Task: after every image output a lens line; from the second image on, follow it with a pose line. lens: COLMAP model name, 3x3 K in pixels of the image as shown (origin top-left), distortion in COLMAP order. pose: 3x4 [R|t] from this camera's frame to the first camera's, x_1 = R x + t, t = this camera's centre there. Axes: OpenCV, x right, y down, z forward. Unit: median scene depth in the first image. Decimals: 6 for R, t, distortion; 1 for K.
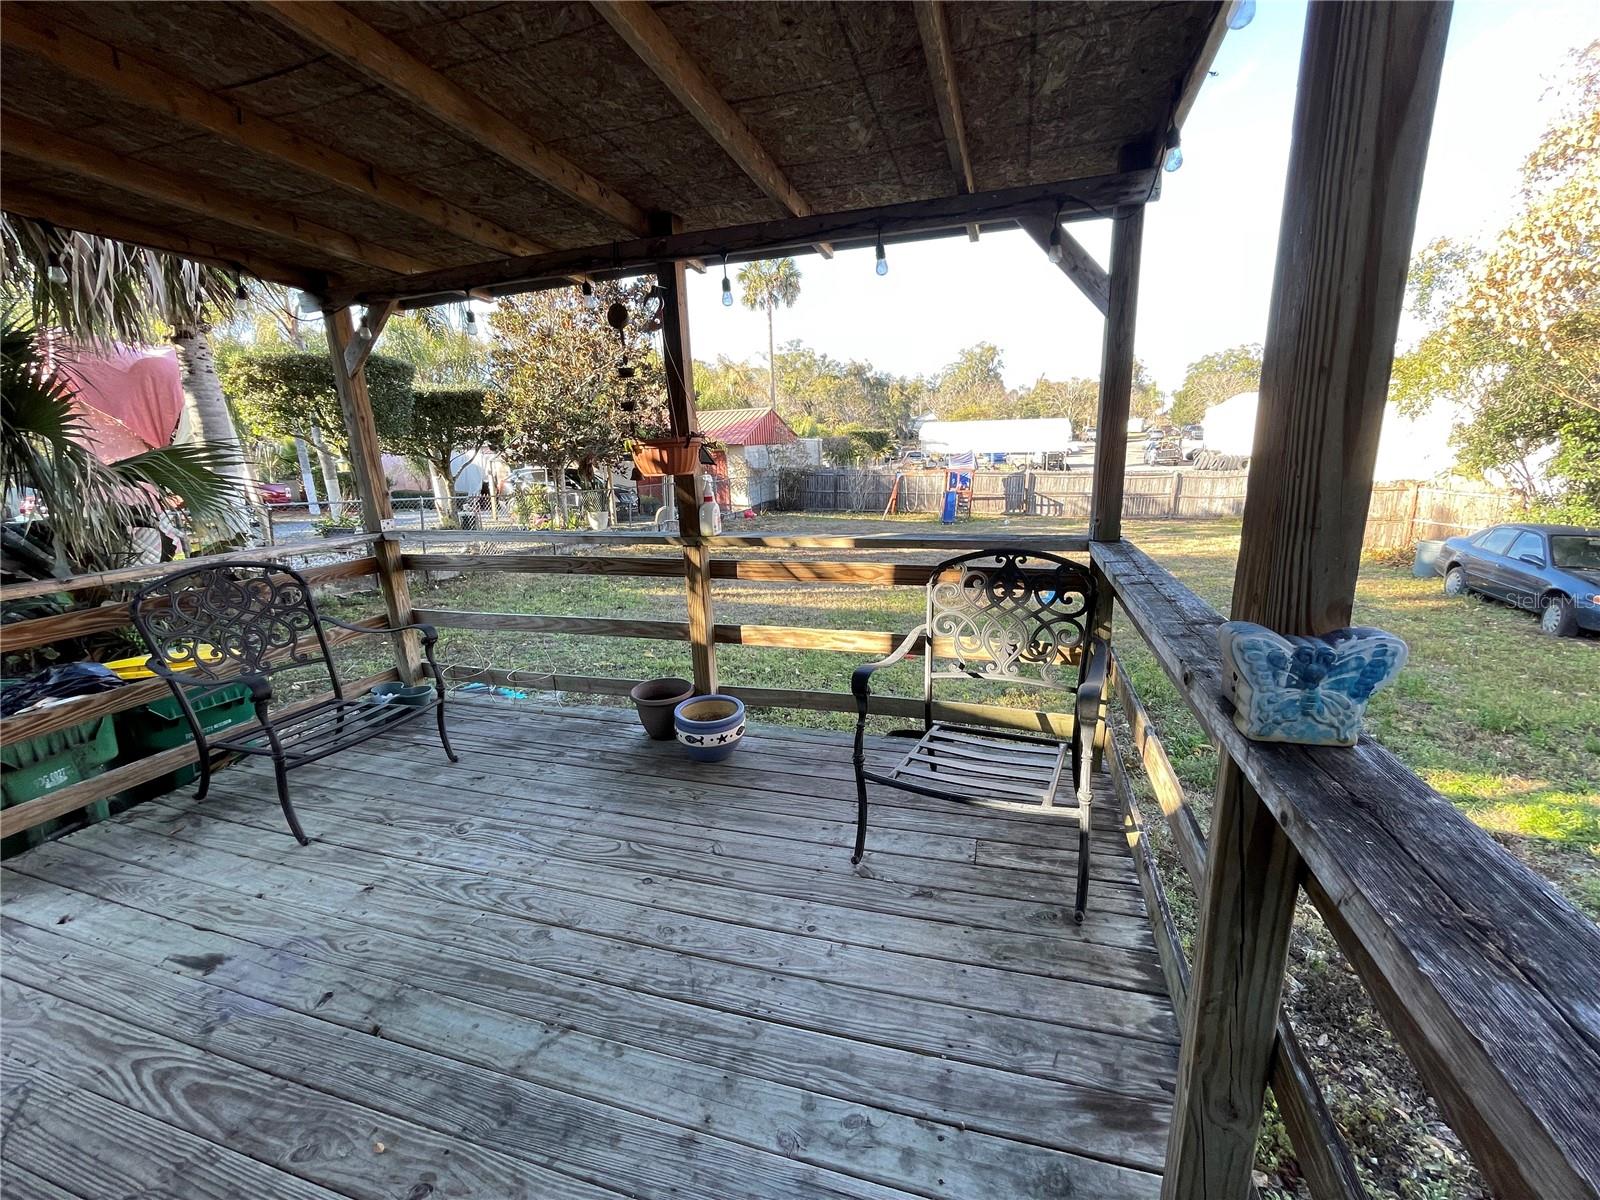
lens RADIAL K [[647.5, 0, 806.2], [0, 647.5, 604.8], [0, 0, 1]] dist [-0.000022, 0.000293]
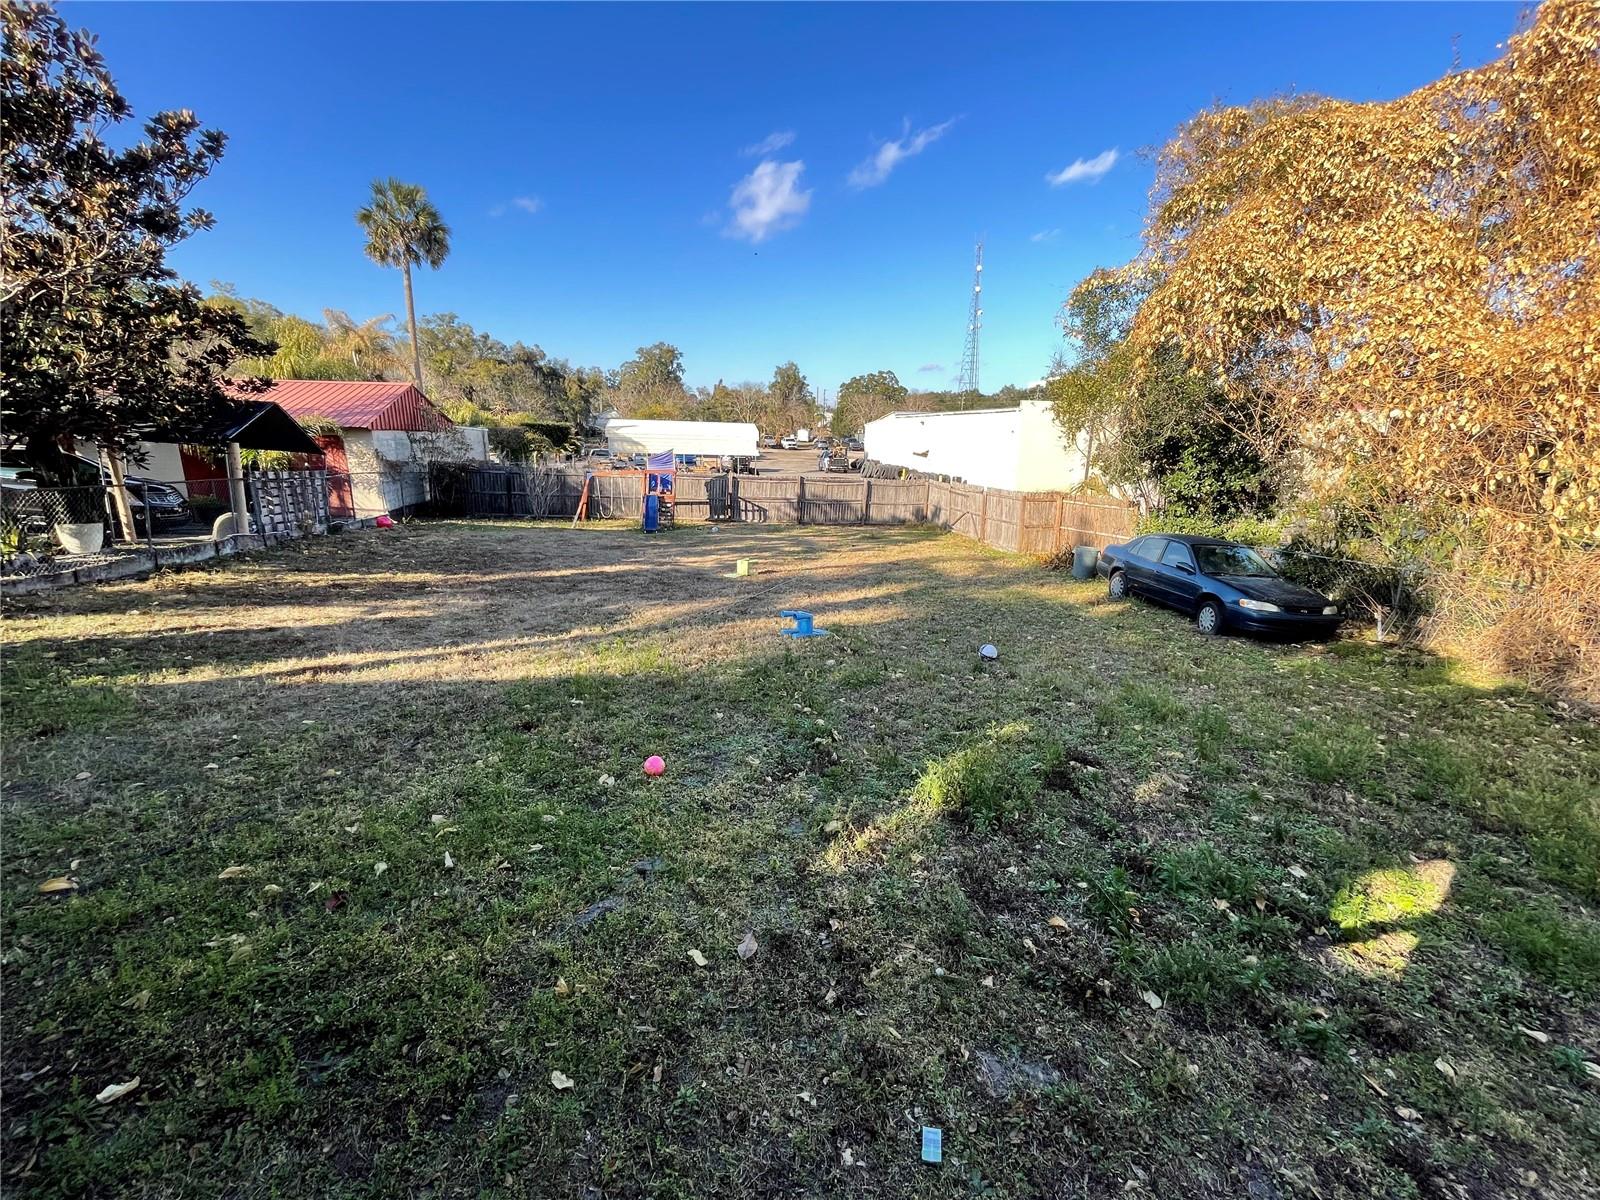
lens RADIAL K [[647.5, 0, 790.8], [0, 647.5, 589.0], [0, 0, 1]] dist [-0.000022, 0.000293]
pose [[0.899377, -0.048683, 0.434456, 0.004830], [0.059281, 0.998182, -0.010869, -0.025233], [-0.433137, 0.035530, 0.900628, 0.120554]]
